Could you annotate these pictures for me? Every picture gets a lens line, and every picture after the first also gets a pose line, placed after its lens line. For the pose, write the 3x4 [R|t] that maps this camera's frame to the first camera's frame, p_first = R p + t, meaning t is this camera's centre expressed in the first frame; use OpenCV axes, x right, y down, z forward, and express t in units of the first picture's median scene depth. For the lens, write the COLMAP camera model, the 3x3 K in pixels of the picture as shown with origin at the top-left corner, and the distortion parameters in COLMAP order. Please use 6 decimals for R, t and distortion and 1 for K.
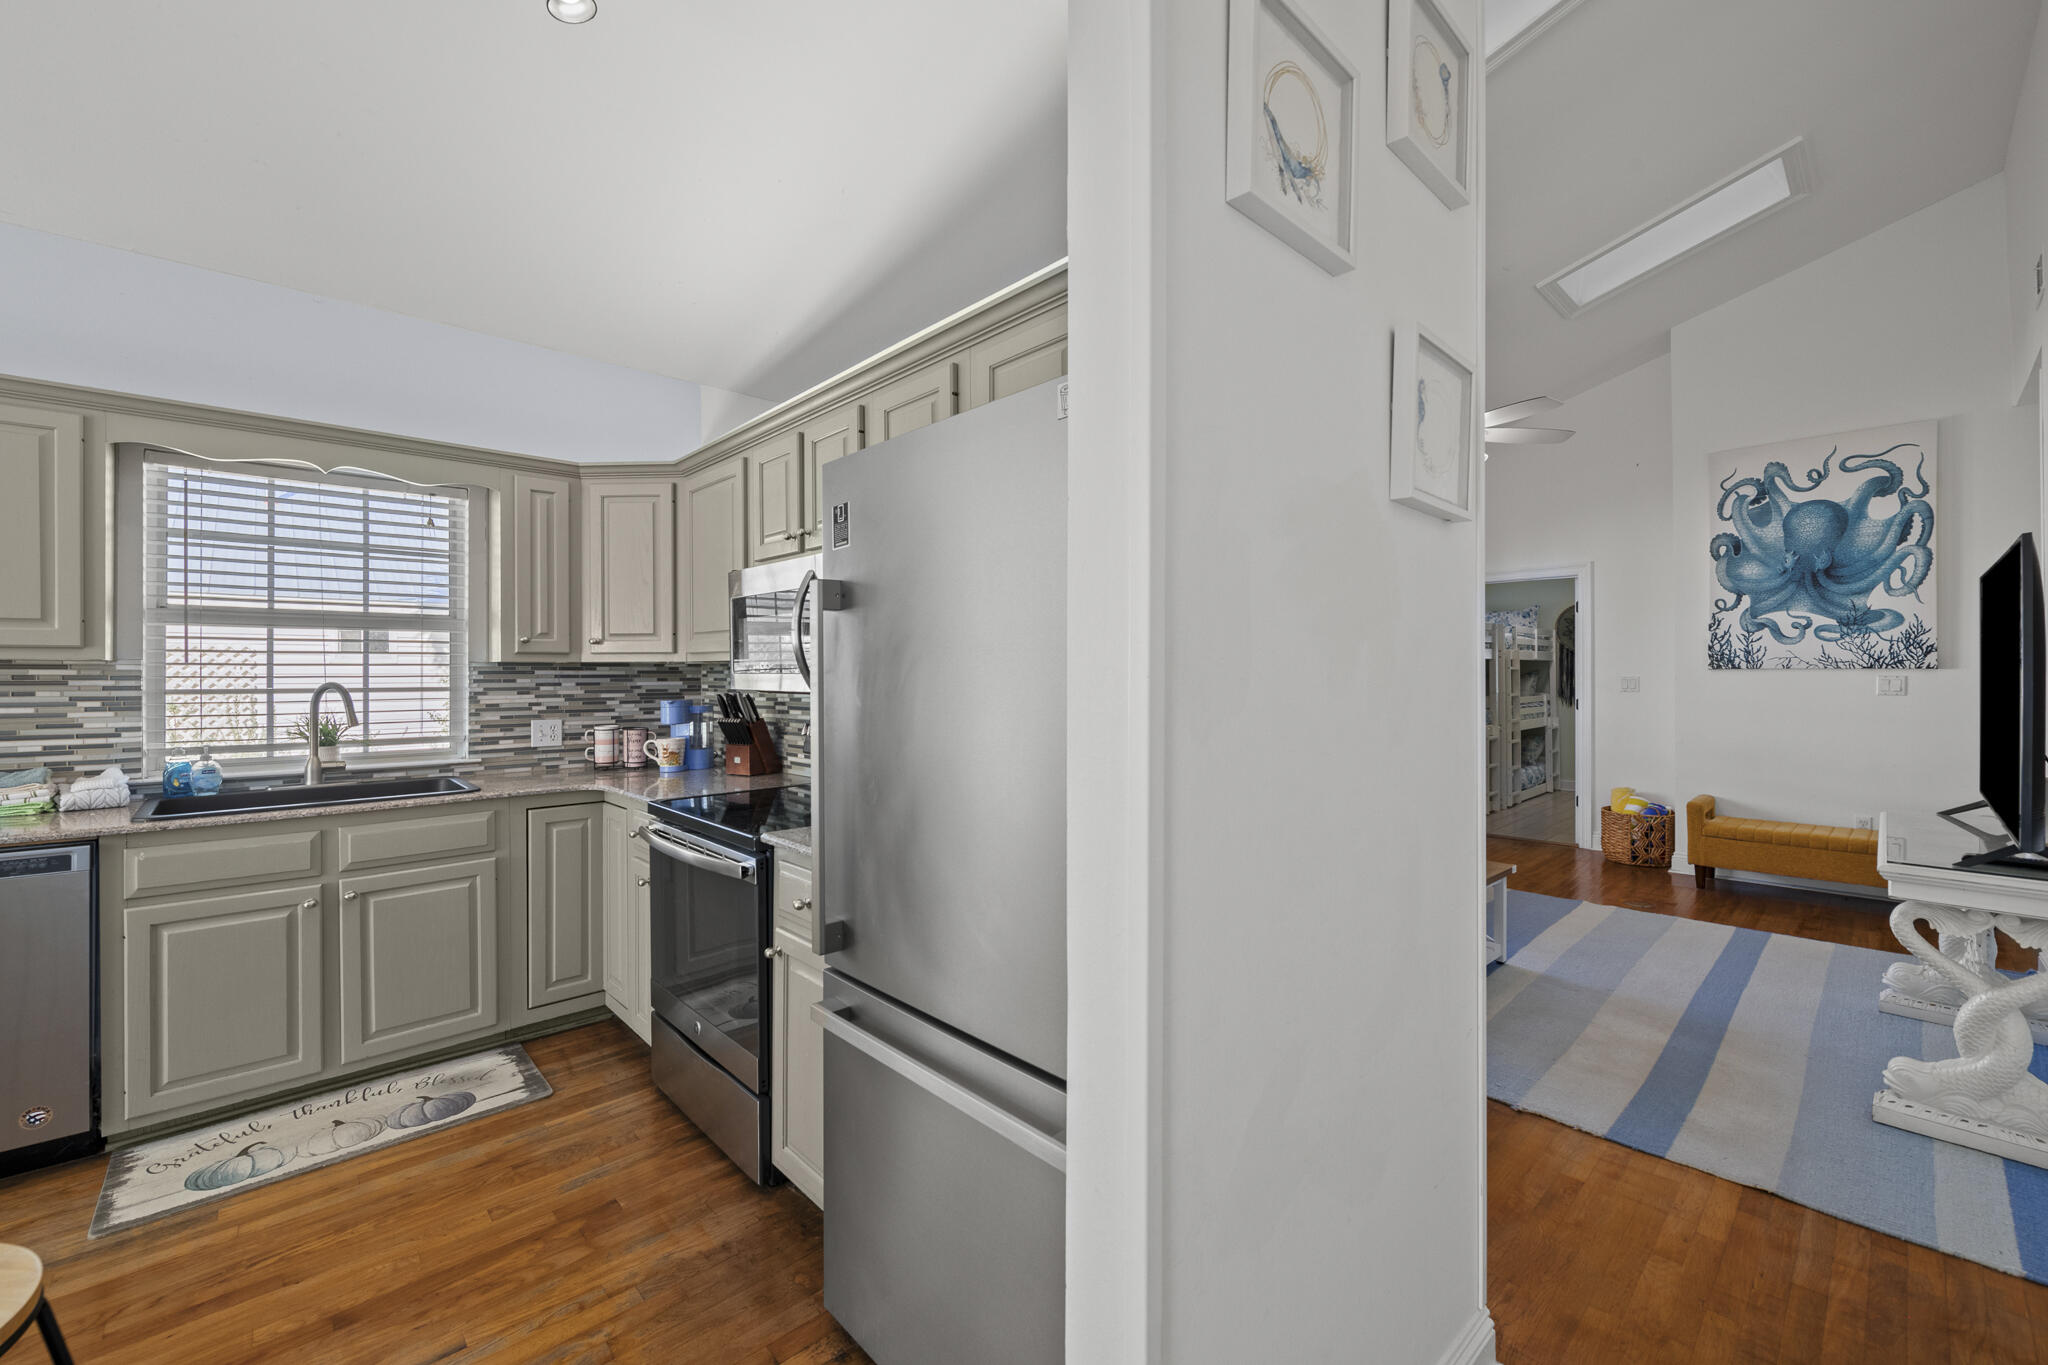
lens RADIAL K [[821.0, 0, 1033.1], [0, 821.0, 672.3], [0, 0, 1]] dist [0.001280, -0.000960]
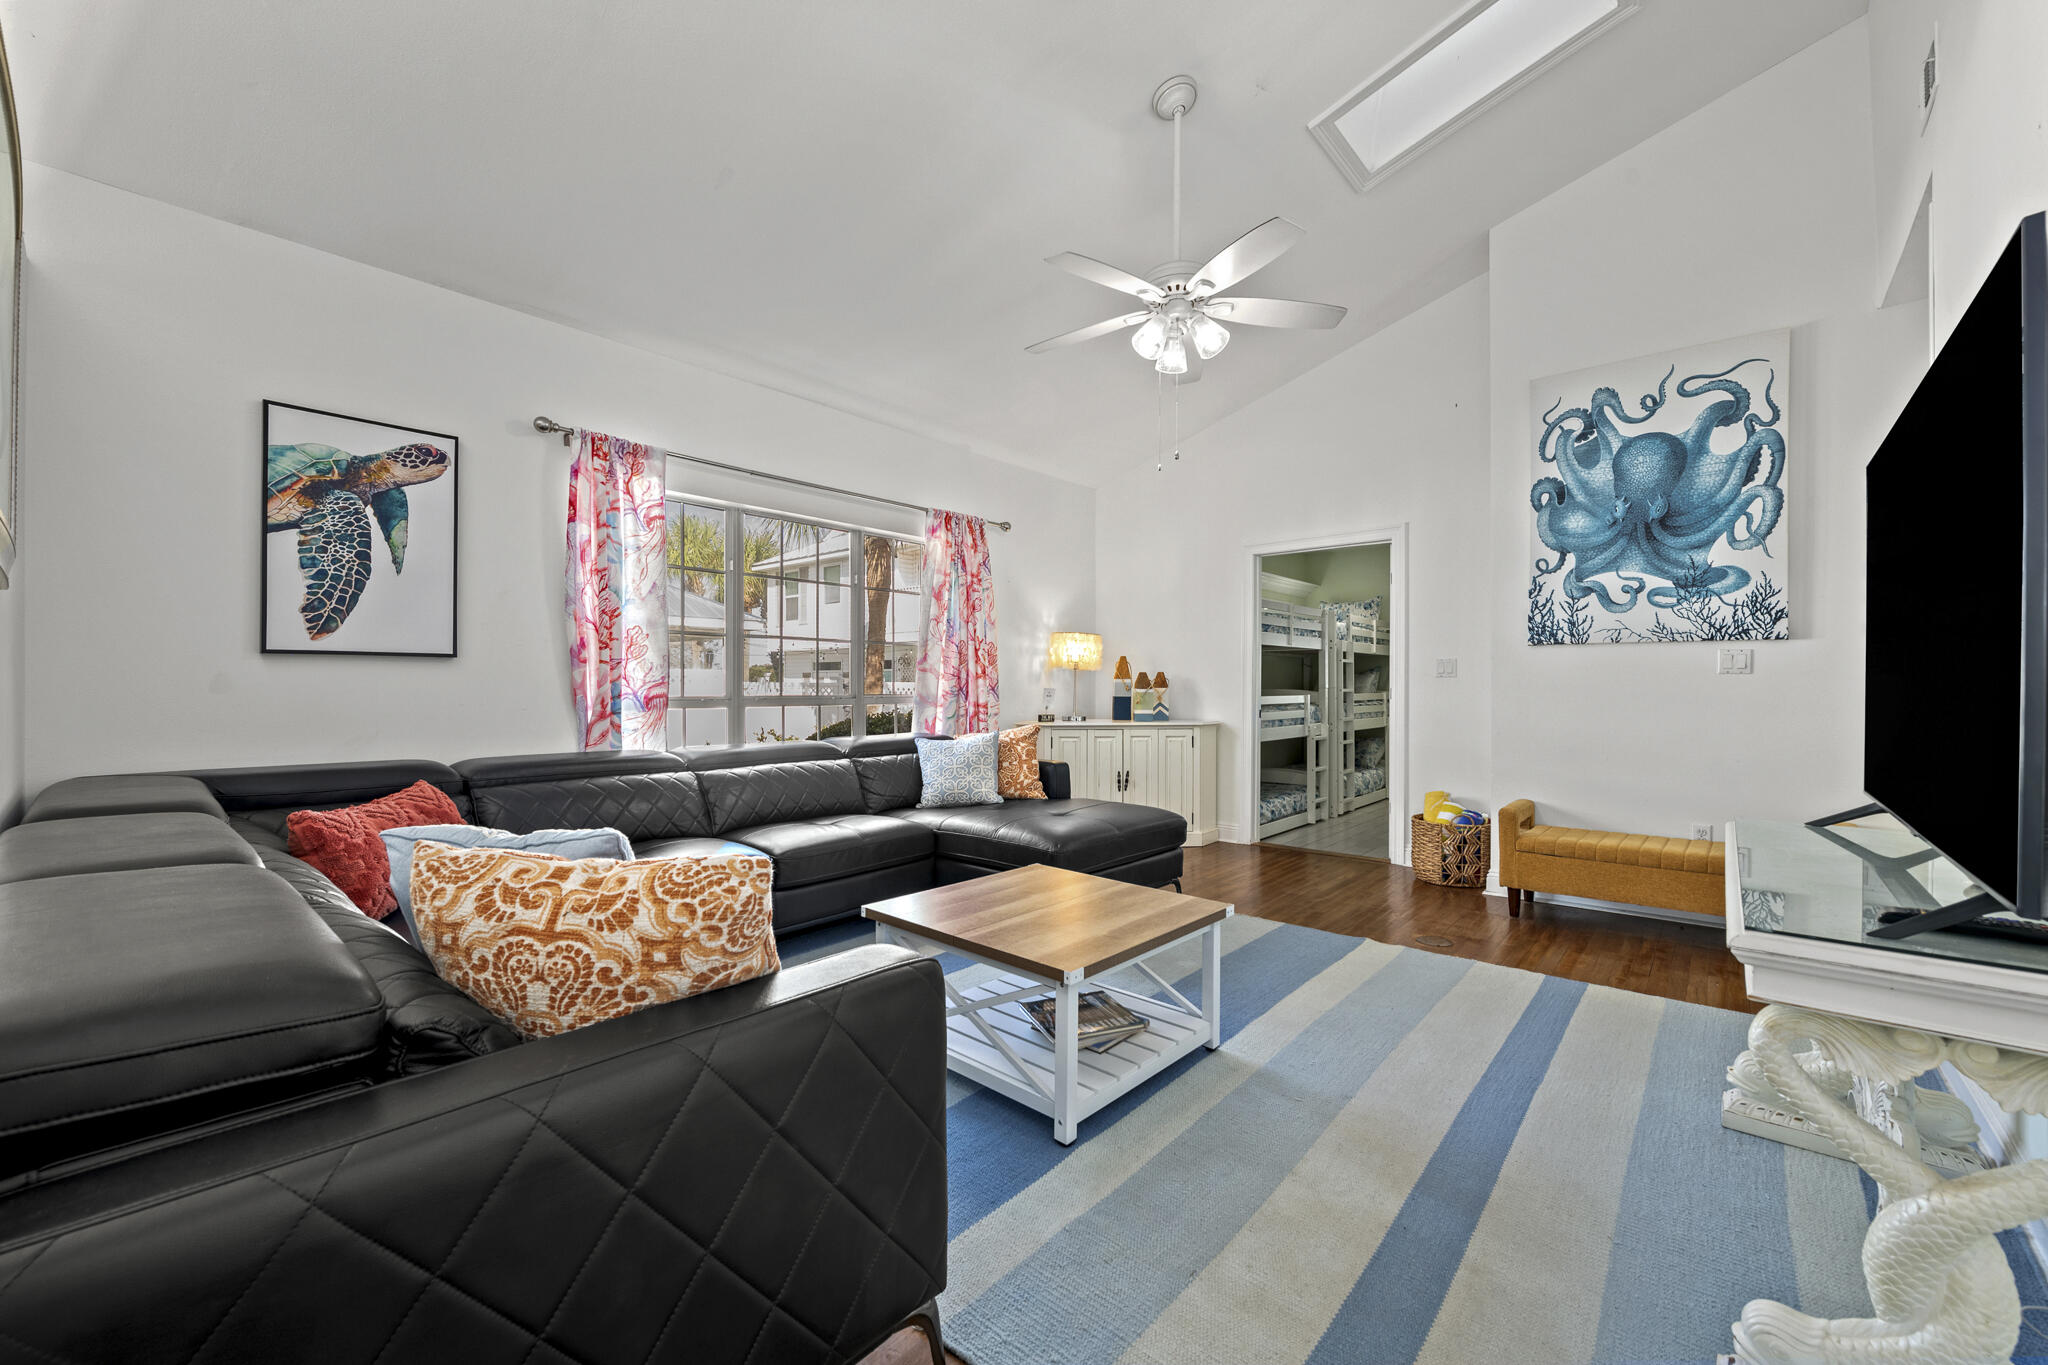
lens RADIAL K [[821.0, 0, 1014.7], [0, 821.0, 684.2], [0, 0, 1]] dist [0.001280, -0.000960]
pose [[0.995634, 0.004462, 0.093238, 0.267910], [-0.004609, 0.999988, 0.001359, 0.040268], [-0.093231, -0.001783, 0.995643, 0.264639]]
